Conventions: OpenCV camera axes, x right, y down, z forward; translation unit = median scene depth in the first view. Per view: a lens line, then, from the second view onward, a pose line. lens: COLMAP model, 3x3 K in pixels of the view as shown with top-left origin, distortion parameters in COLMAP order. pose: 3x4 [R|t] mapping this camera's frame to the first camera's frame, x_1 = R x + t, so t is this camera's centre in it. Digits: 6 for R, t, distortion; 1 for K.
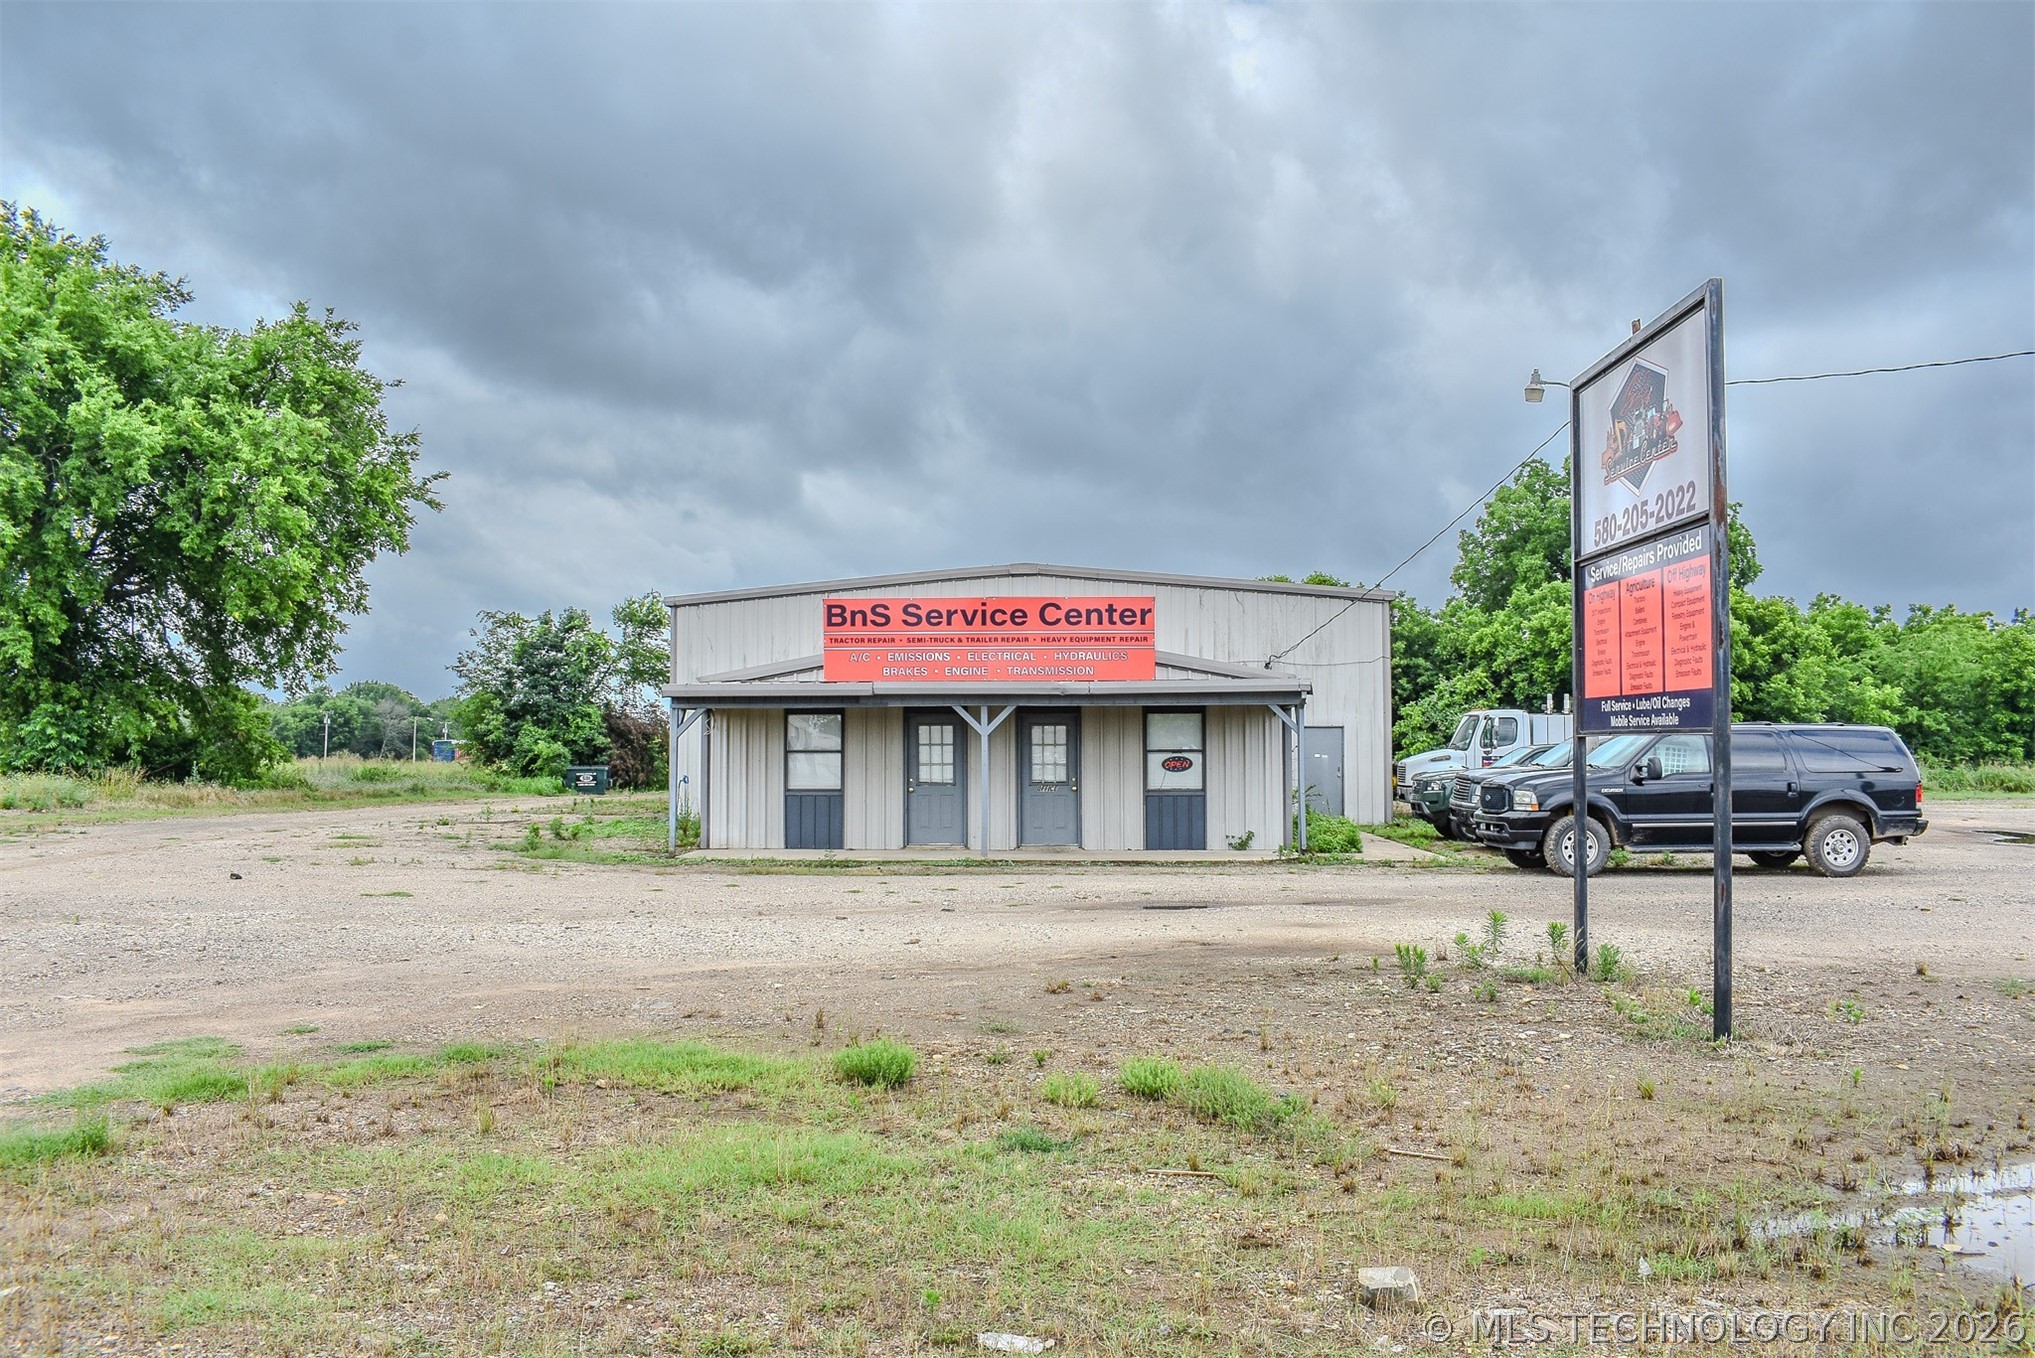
lens RADIAL K [[1597.7, 0, 1017.5], [0, 1597.7, 679.0], [0, 0, 1]] dist [-0.097758, 0.022021]
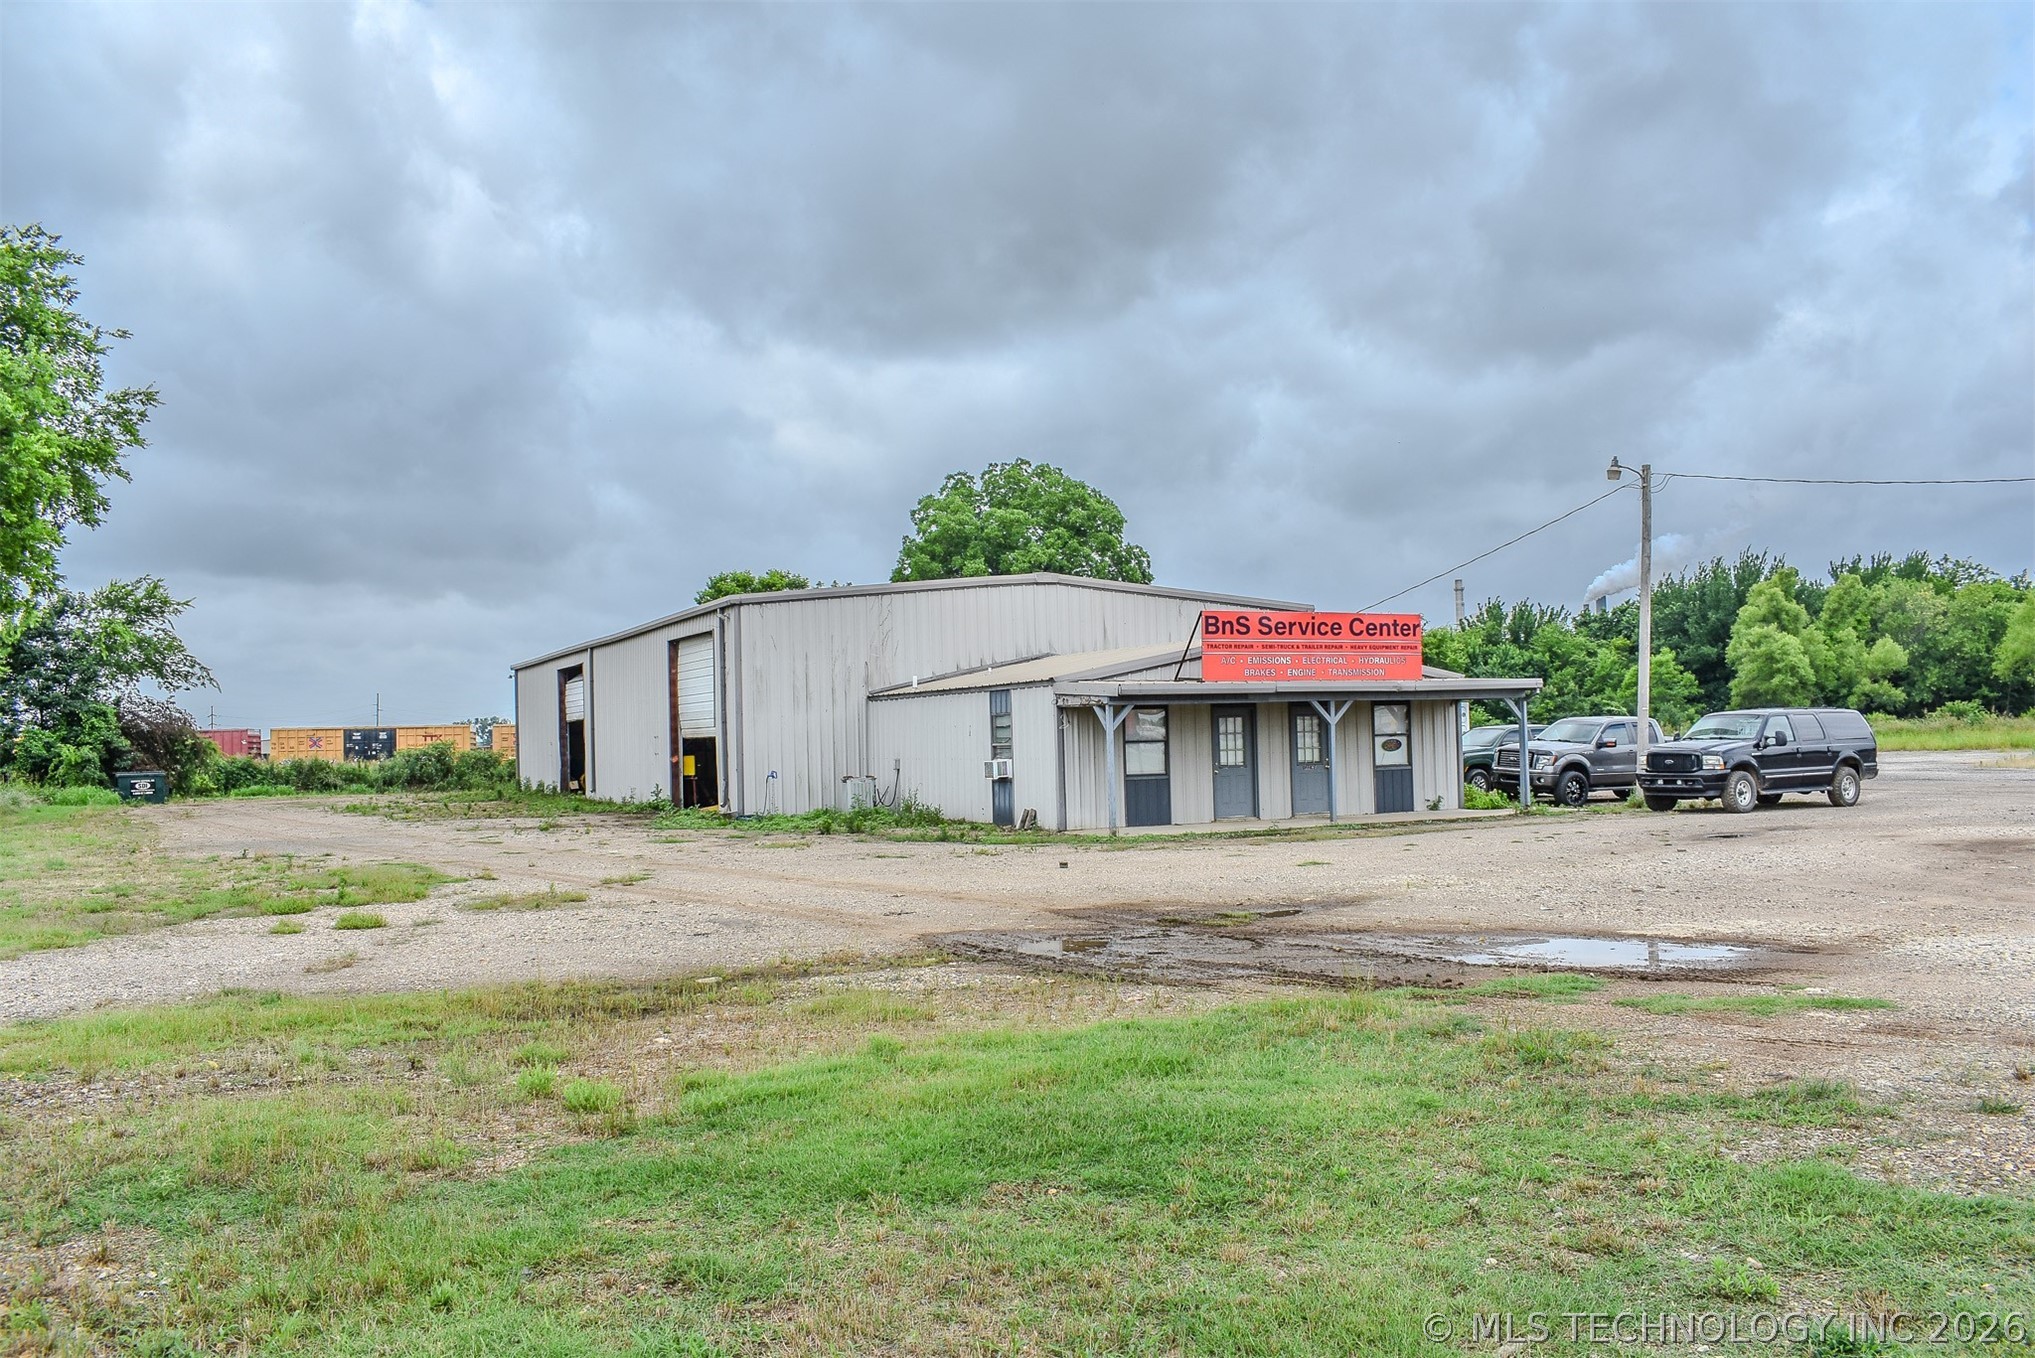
lens RADIAL K [[1621.9, 0, 980.8], [0, 1621.9, 685.4], [0, 0, 1]] dist [-0.114177, 0.002512]
pose [[0.877912, -0.003111, 0.478812, -0.803844], [-0.001560, 0.999955, 0.009357, -0.005836], [-0.478819, -0.008962, 0.877868, 0.032048]]
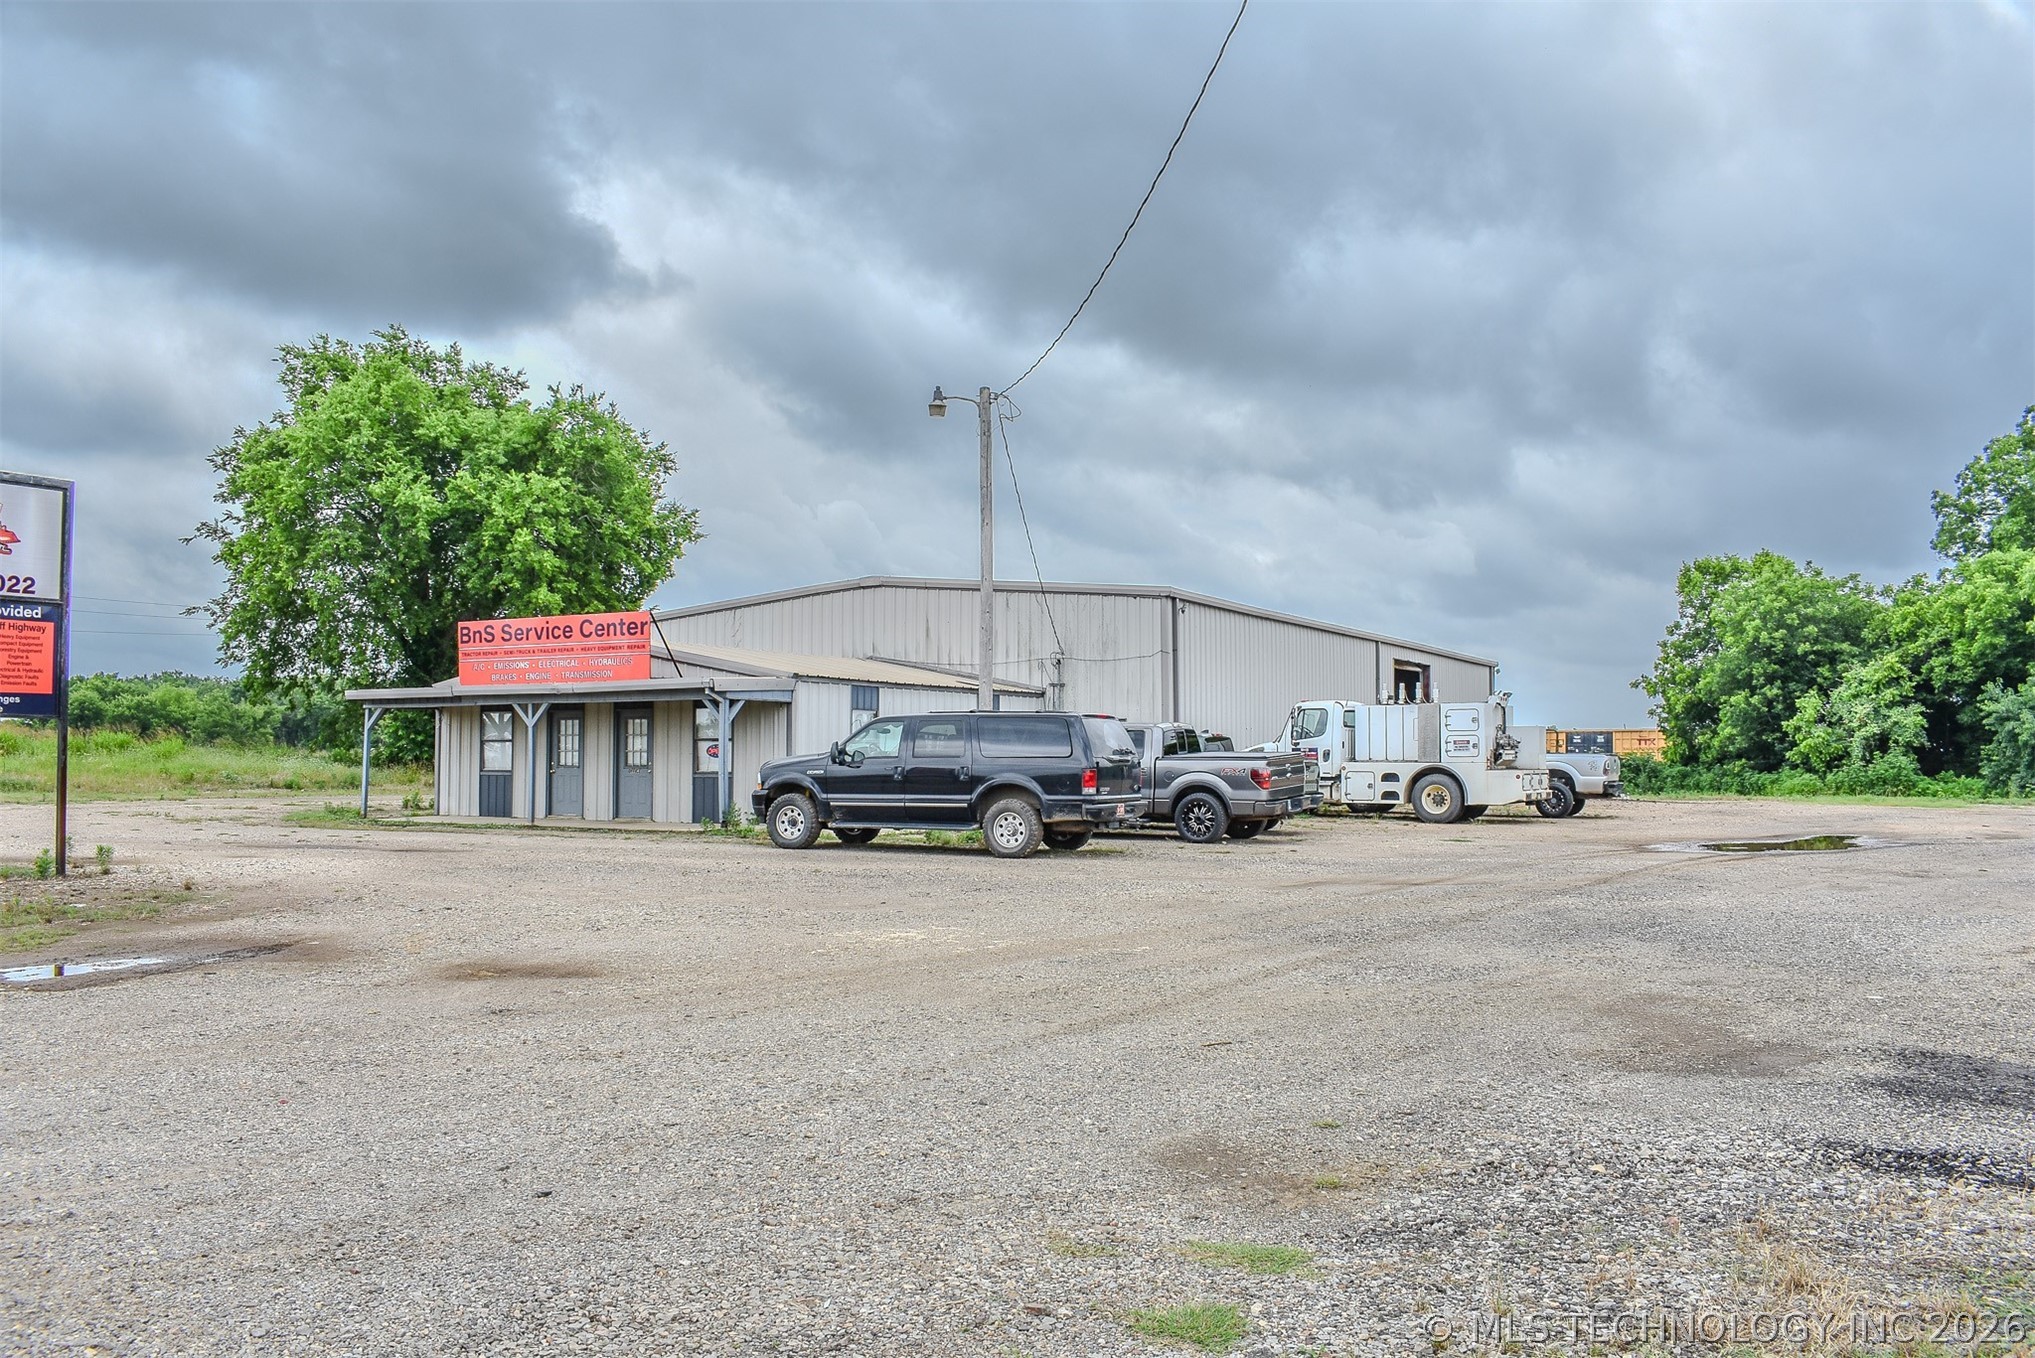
lens RADIAL K [[1630.5, 0, 1017.5], [0, 1630.5, 679.0], [0, 0, 1]] dist [-0.112516, 0.036767]
pose [[0.899832, -0.019715, -0.435791, 0.826430], [0.019190, 0.999800, -0.005606, 0.011322], [0.435815, -0.003318, 0.900030, 0.018497]]
